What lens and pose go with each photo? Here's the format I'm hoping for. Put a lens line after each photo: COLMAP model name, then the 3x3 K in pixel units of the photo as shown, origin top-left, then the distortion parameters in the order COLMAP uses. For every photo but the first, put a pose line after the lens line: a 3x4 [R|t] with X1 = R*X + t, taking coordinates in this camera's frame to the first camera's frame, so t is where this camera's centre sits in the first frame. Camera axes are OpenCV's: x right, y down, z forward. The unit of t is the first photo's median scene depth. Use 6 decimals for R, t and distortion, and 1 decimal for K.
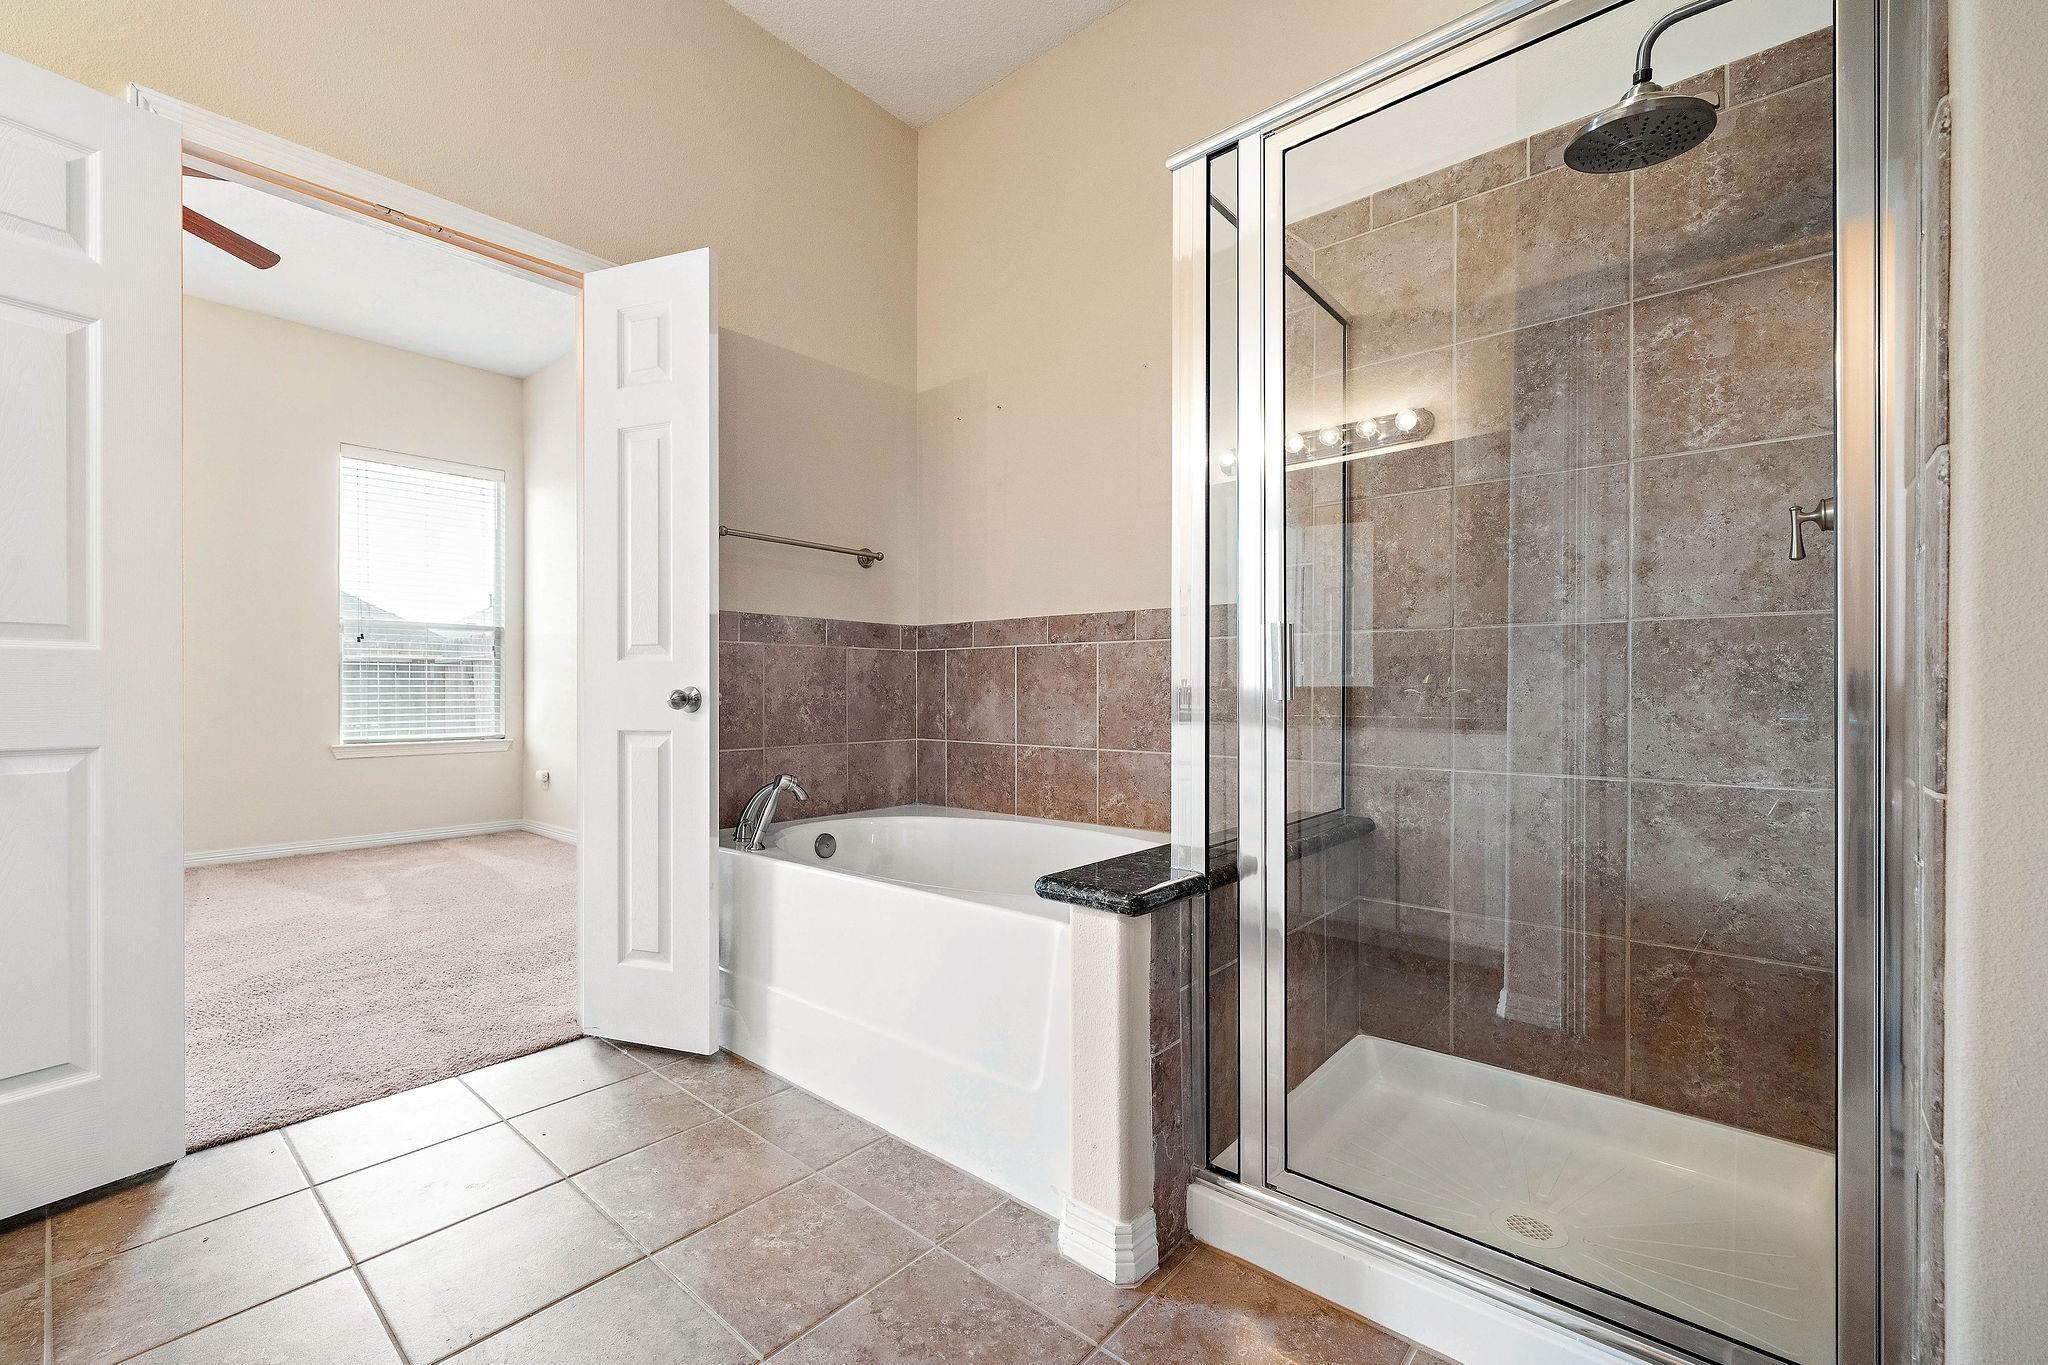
lens RADIAL K [[829.4, 0, 1022.8], [0, 829.4, 688.0], [0, 0, 1]] dist [0.003660, 0.000253]
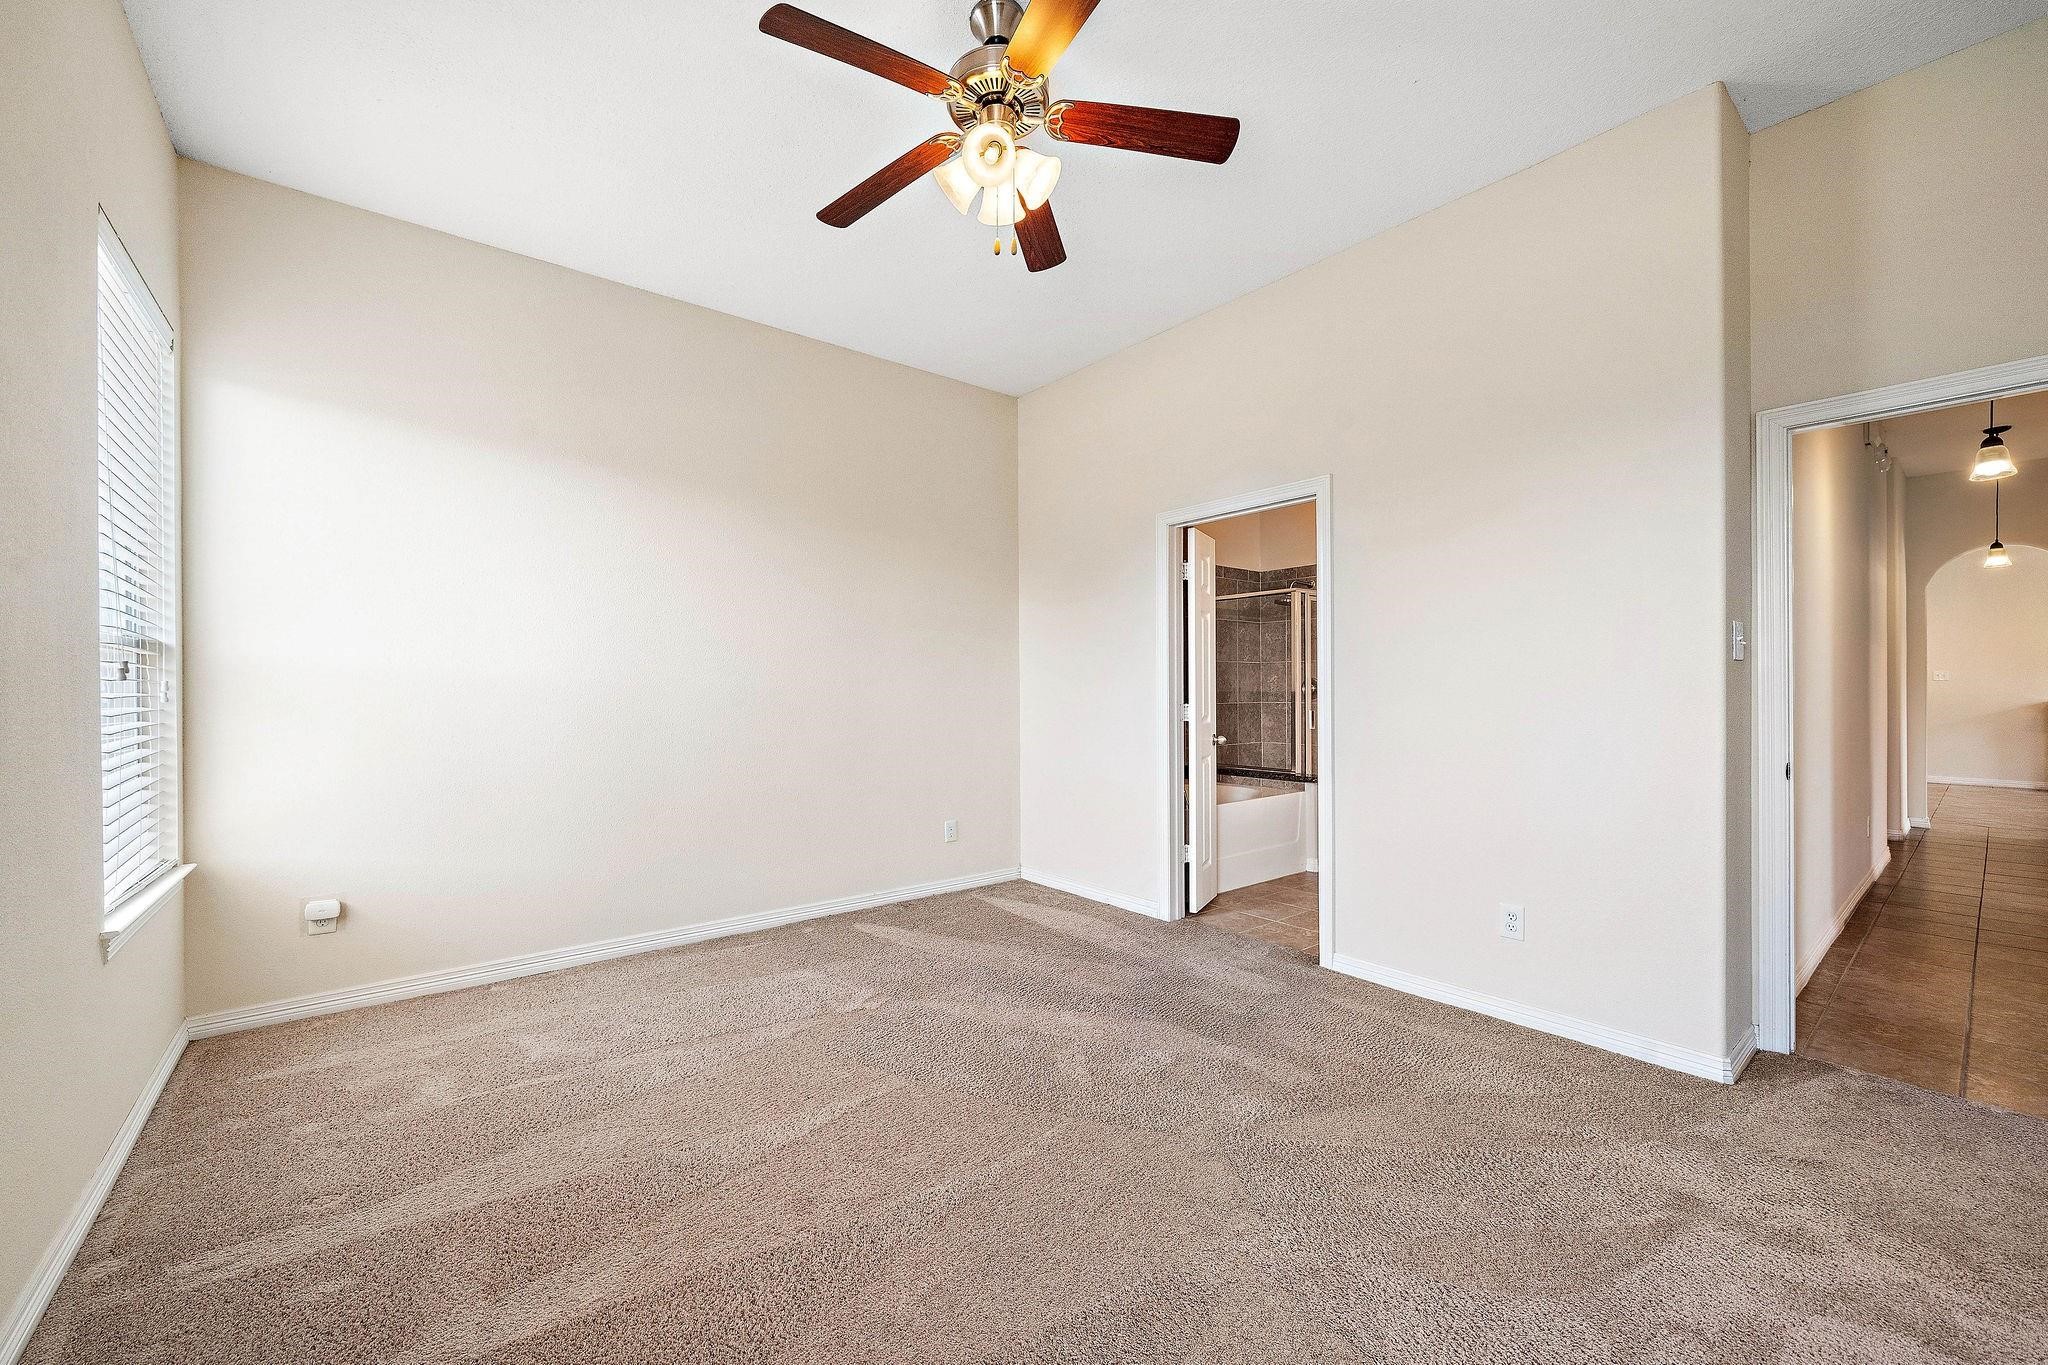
lens RADIAL K [[805.7, 0, 1022.9], [0, 805.7, 685.0], [0, 0, 1]] dist [-0.007409, 0.000291]
pose [[0.176579, 0.000001, 0.984286, -3.234671], [0.002721, 0.999996, -0.000489, -0.172267], [-0.984283, 0.002765, 0.176579, 1.367407]]
